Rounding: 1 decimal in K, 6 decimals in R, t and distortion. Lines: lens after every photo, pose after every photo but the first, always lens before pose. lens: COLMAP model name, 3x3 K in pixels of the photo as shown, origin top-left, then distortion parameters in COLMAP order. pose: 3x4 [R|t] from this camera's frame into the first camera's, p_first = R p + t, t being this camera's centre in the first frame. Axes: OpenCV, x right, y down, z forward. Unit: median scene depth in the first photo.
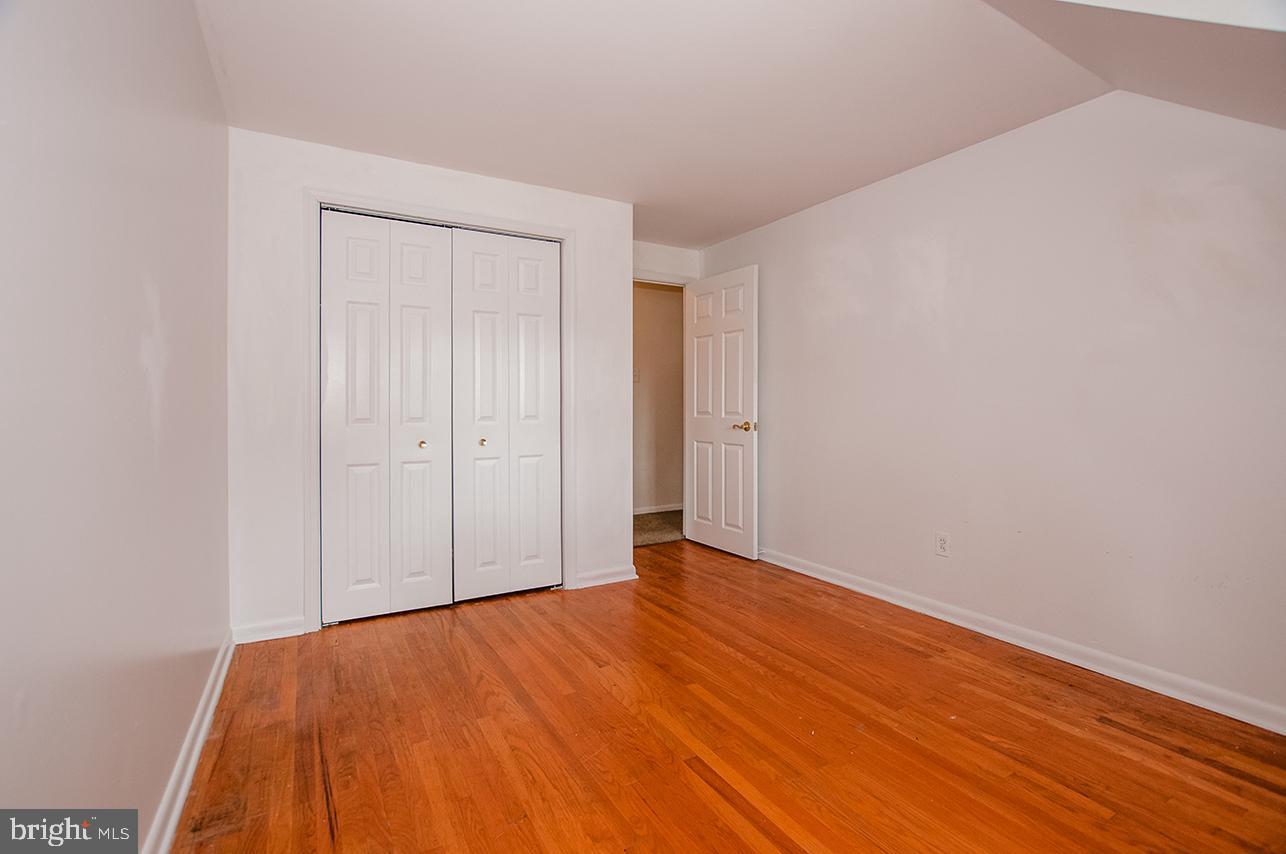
lens RADIAL K [[584.5, 0, 632.3], [0, 584.5, 421.0], [0, 0, 1]] dist [-0.064347, 0.000153]
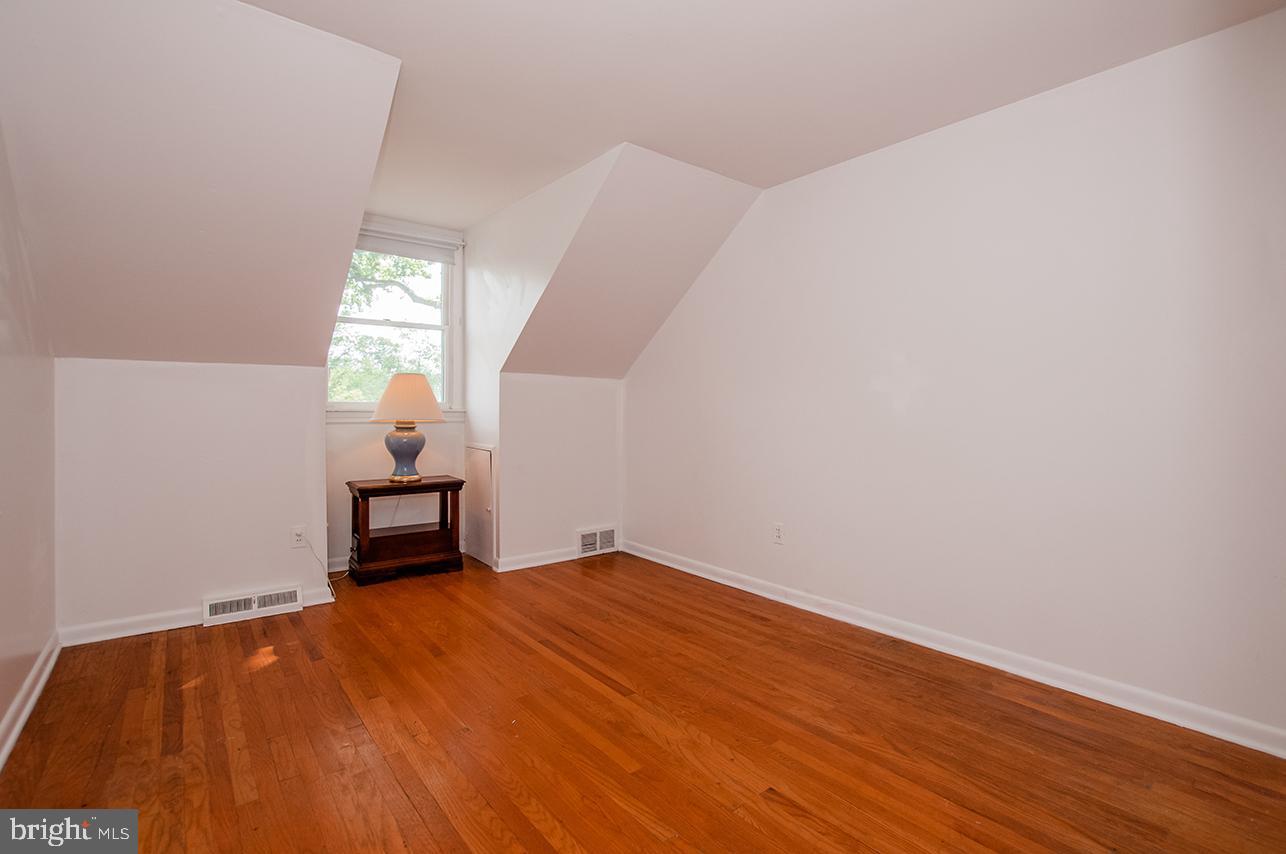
lens RADIAL K [[584.5, 0, 632.3], [0, 584.5, 421.0], [0, 0, 1]] dist [-0.064347, 0.000153]
pose [[-0.989452, -0.005357, -0.144764, 0.243312], [-0.011345, 0.999112, 0.040572, -0.037544], [0.144418, 0.041787, -0.988634, 1.921278]]
